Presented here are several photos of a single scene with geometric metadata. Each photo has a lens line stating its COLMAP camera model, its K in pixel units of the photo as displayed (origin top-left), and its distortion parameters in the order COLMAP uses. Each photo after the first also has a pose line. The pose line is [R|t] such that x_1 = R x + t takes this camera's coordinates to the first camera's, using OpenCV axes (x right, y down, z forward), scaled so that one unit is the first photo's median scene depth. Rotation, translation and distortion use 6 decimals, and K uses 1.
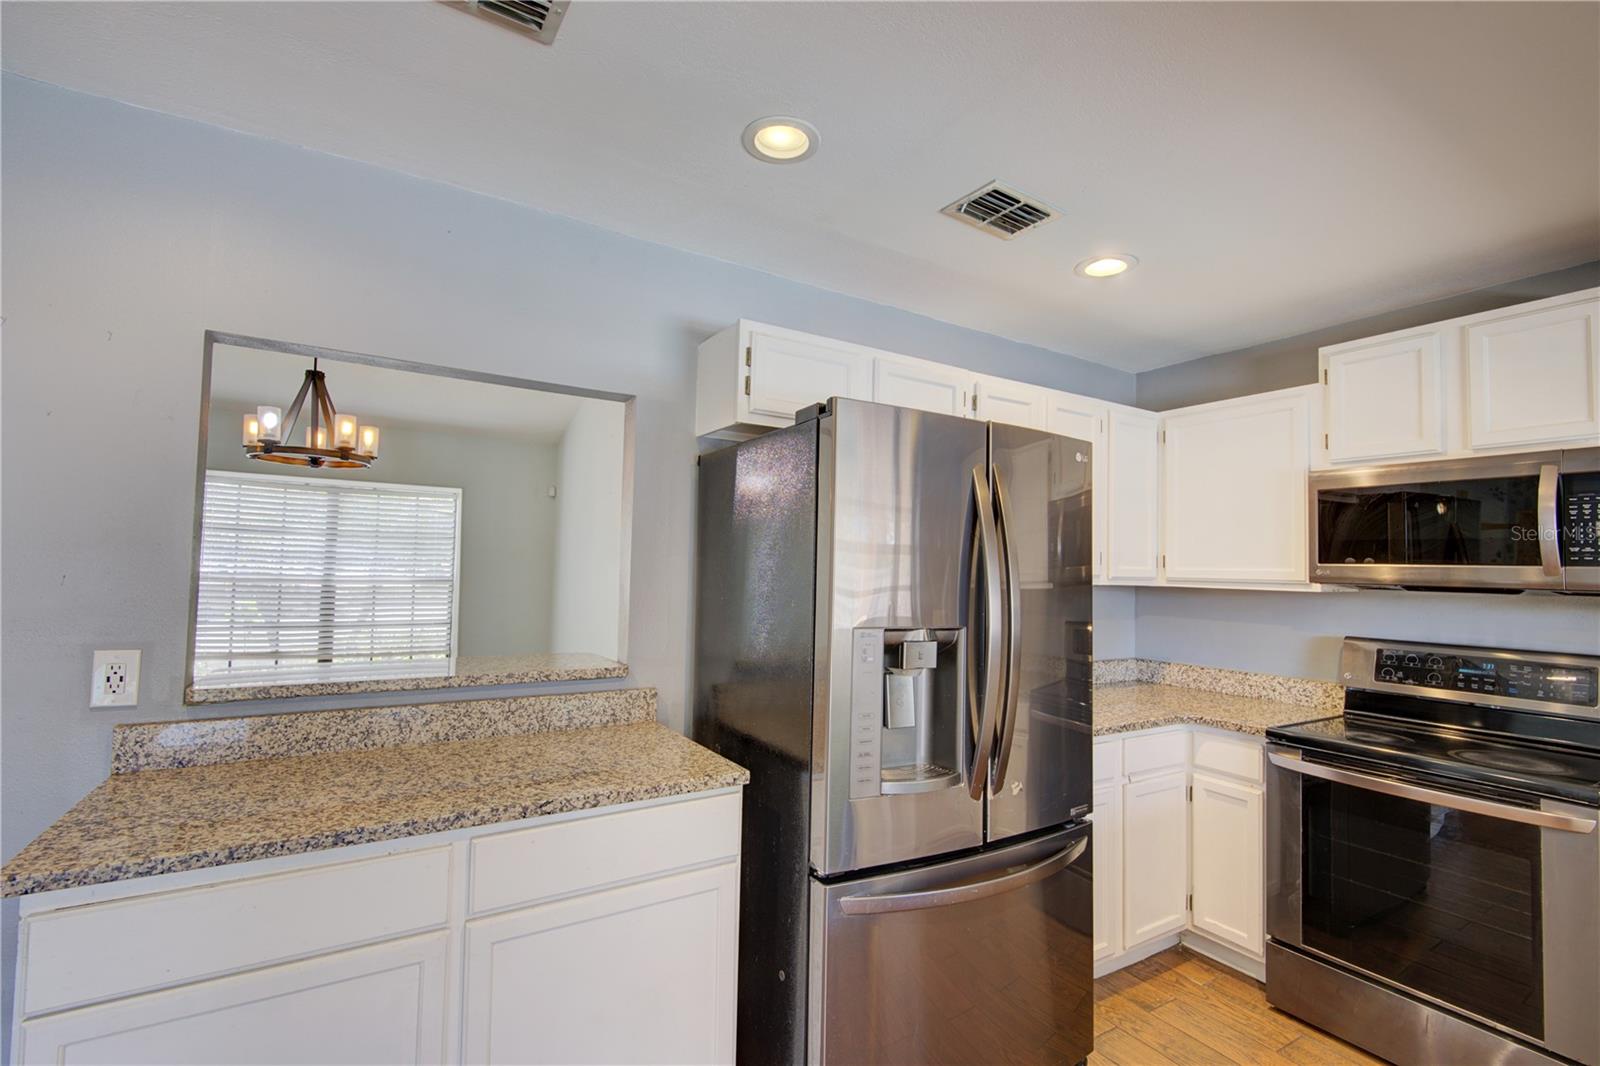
lens RADIAL K [[715.9, 0, 794.8], [0, 715.9, 538.2], [0, 0, 1]] dist [0.011707, -0.007512]
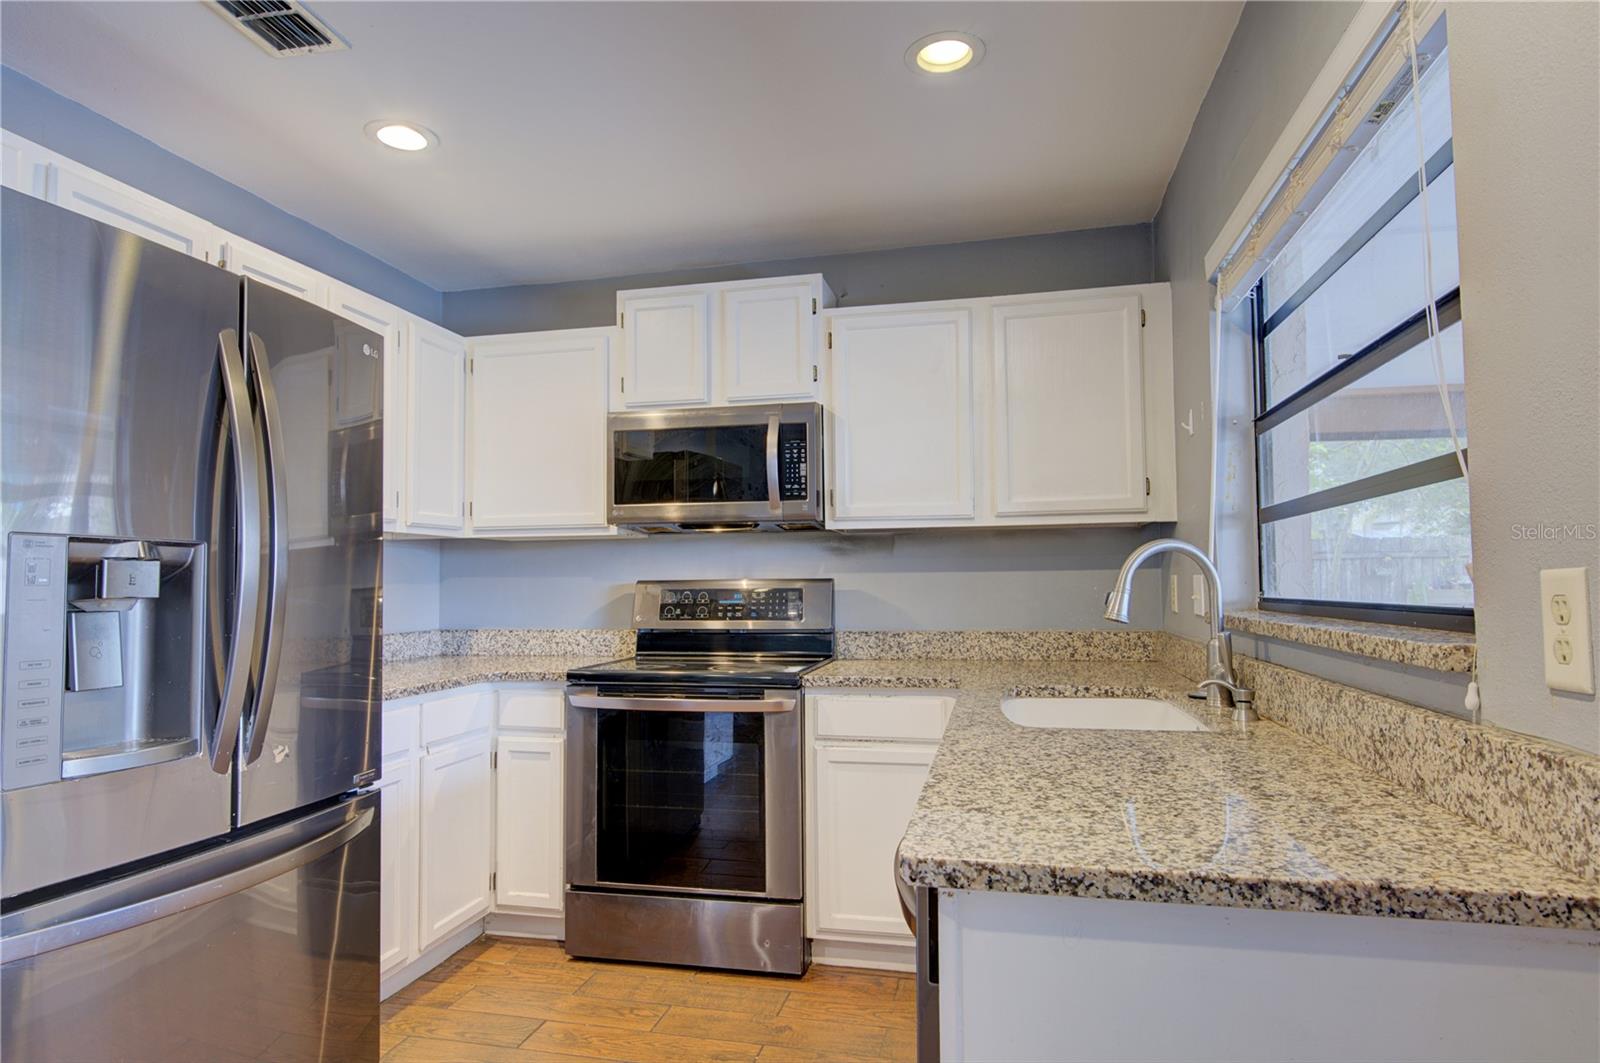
lens RADIAL K [[921.2, 0, 794.6], [0, 921.2, 539.0], [0, 0, 1]] dist [0.004628, -0.000616]
pose [[0.695696, 0.003604, 0.718327, -0.020176], [-0.005423, 0.999985, 0.000235, 0.098634], [-0.718316, -0.004059, 0.695706, -0.083853]]
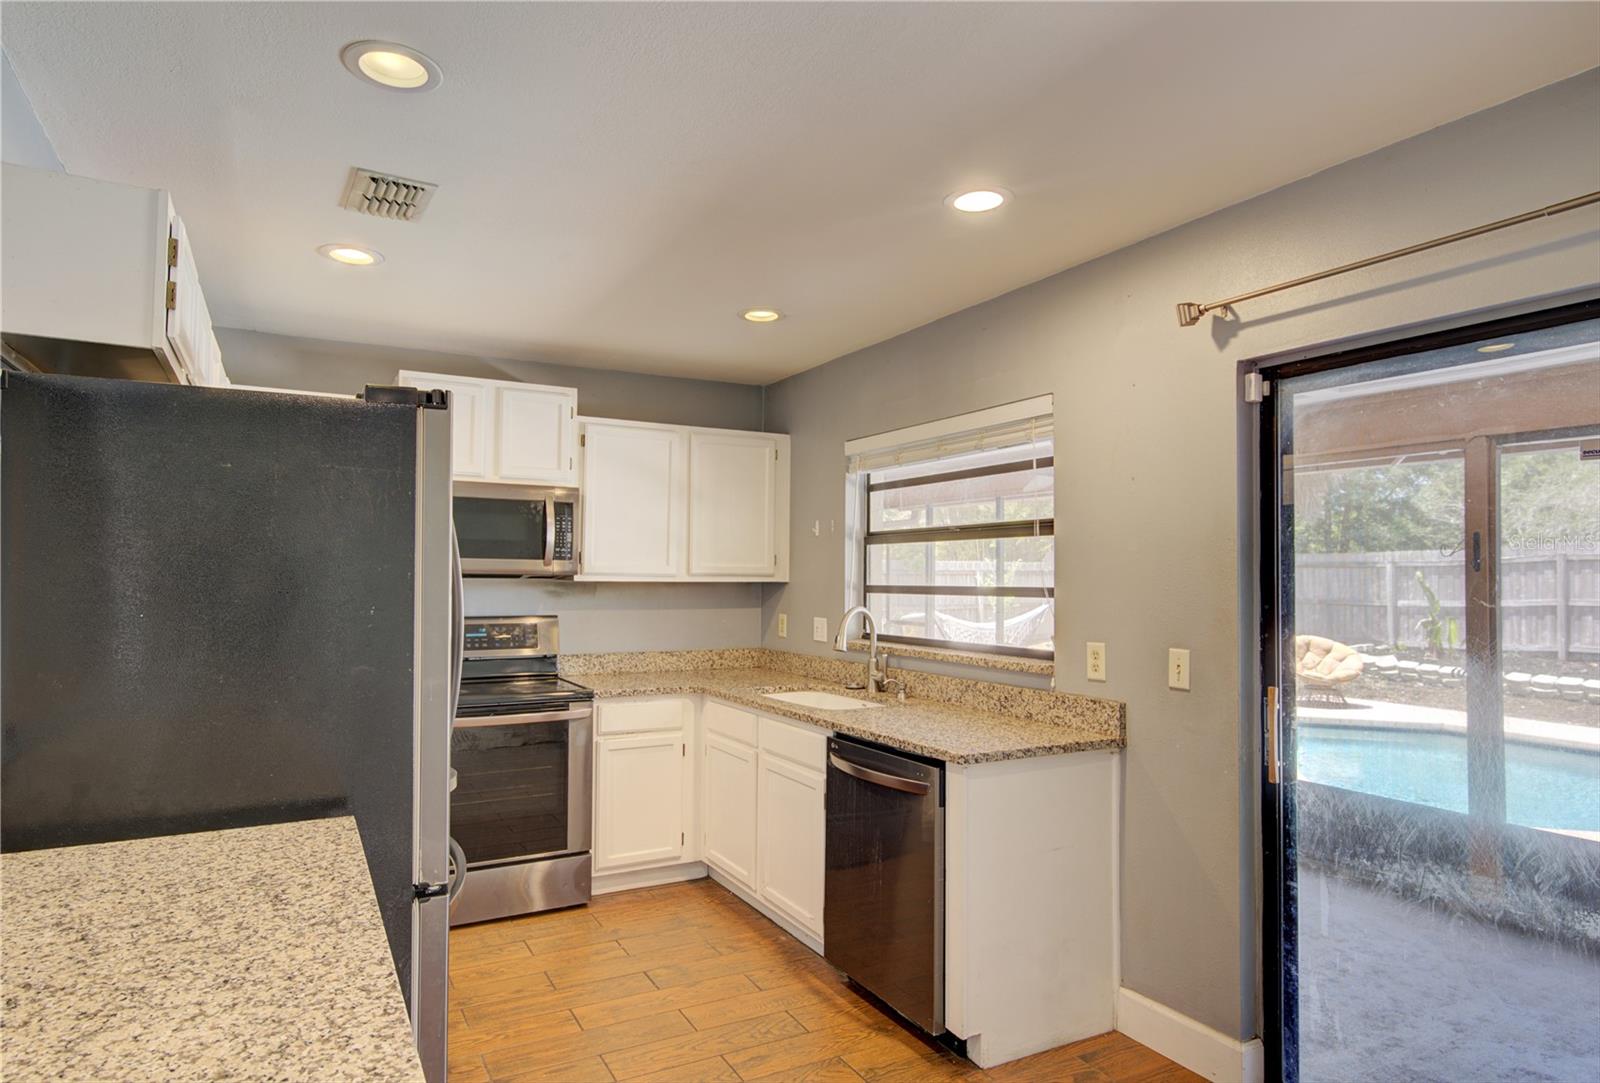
lens RADIAL K [[911.9, 0, 775.5], [0, 911.9, 545.7], [0, 0, 1]] dist [-0.003692, -0.001885]
pose [[0.054766, 0.010287, 0.998446, -0.883454], [-0.050974, 0.998672, -0.007493, -0.002441], [-0.997197, -0.050485, 0.055218, 0.382395]]
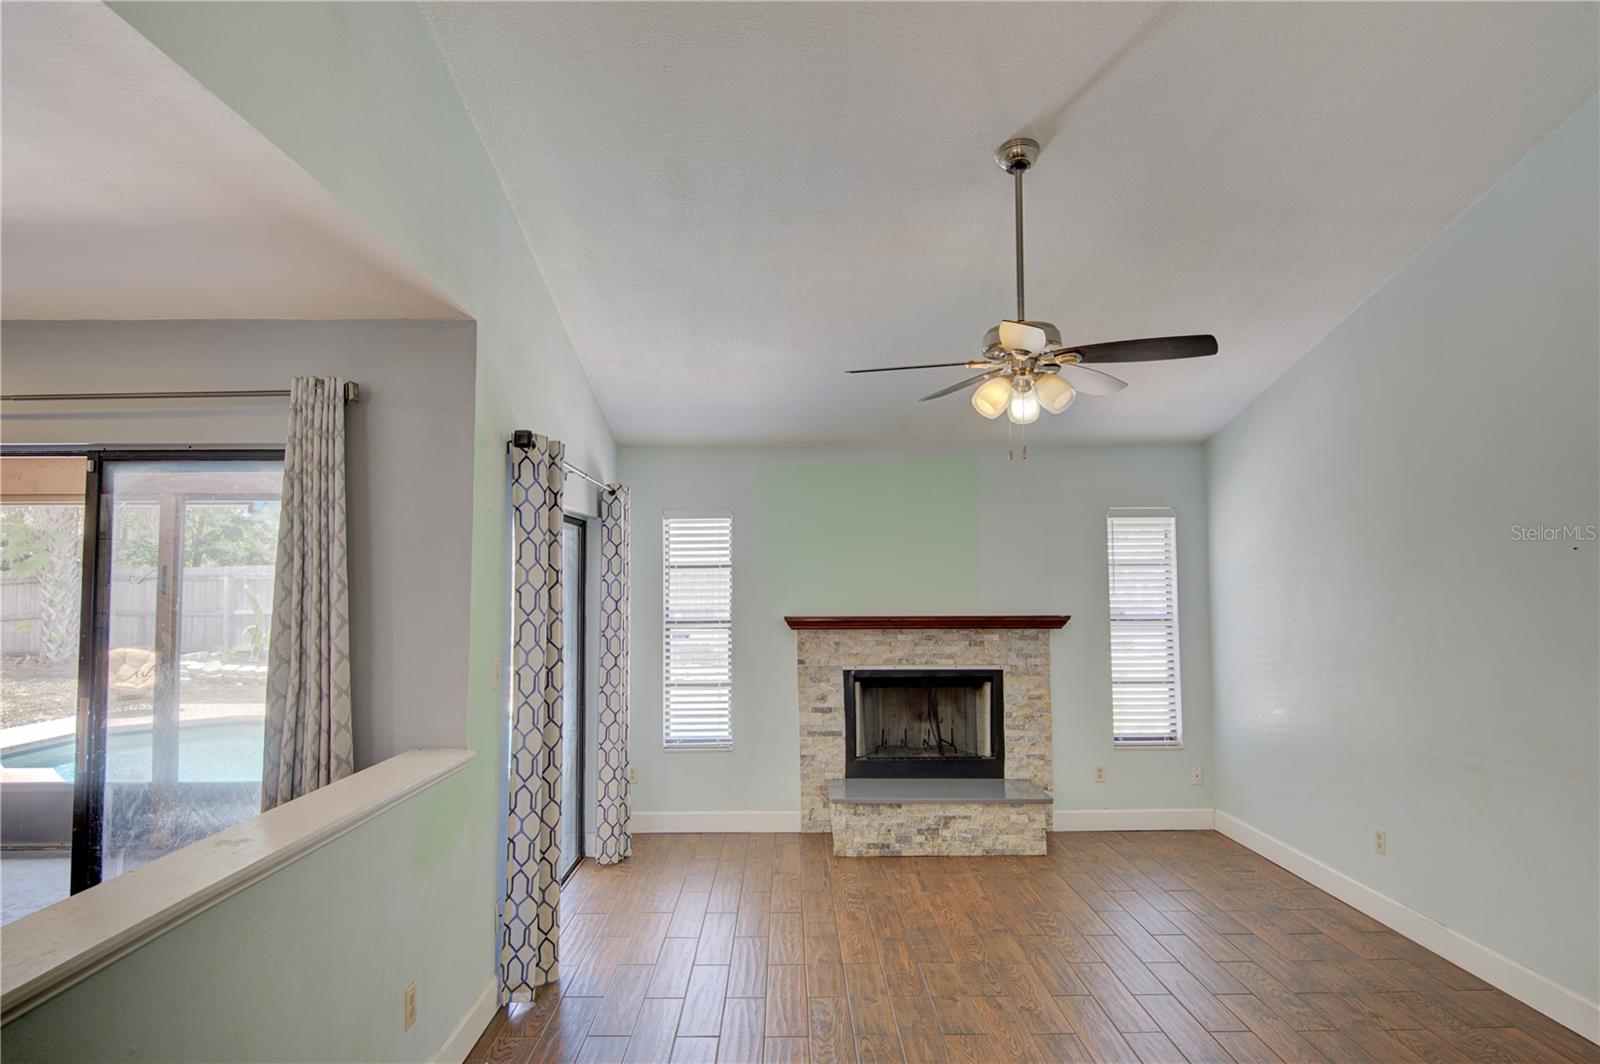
lens RADIAL K [[917.3, 0, 796.8], [0, 917.3, 538.4], [0, 0, 1]] dist [0.002663, -0.002027]
pose [[-0.860393, 0.006502, 0.509590, -1.826498], [-0.037786, 0.996352, -0.076511, -0.075557], [-0.508229, -0.085085, -0.857009, 0.314434]]
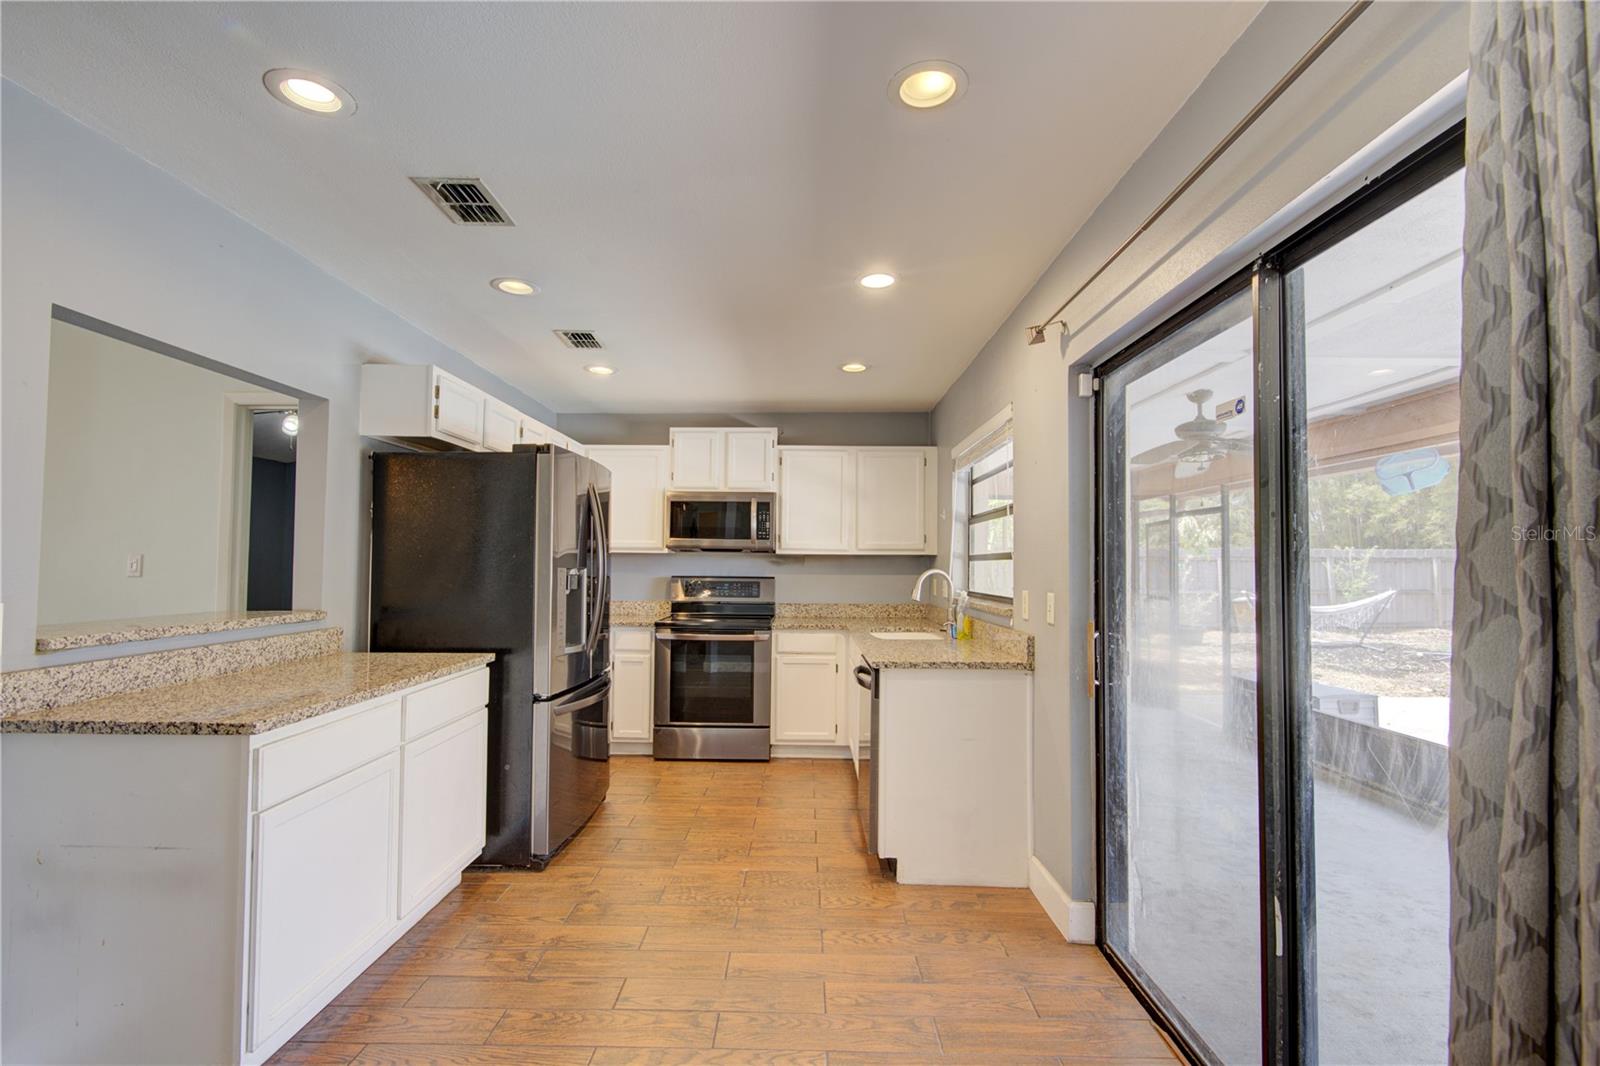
lens RADIAL K [[720.1, 0, 794.7], [0, 720.1, 539.5], [0, 0, 1]] dist [0.000959, 0.000620]
pose [[0.533383, 0.009918, 0.845816, -0.921767], [-0.033831, 0.999381, 0.009616, 0.010203], [-0.845197, -0.033744, 0.533389, -0.415670]]
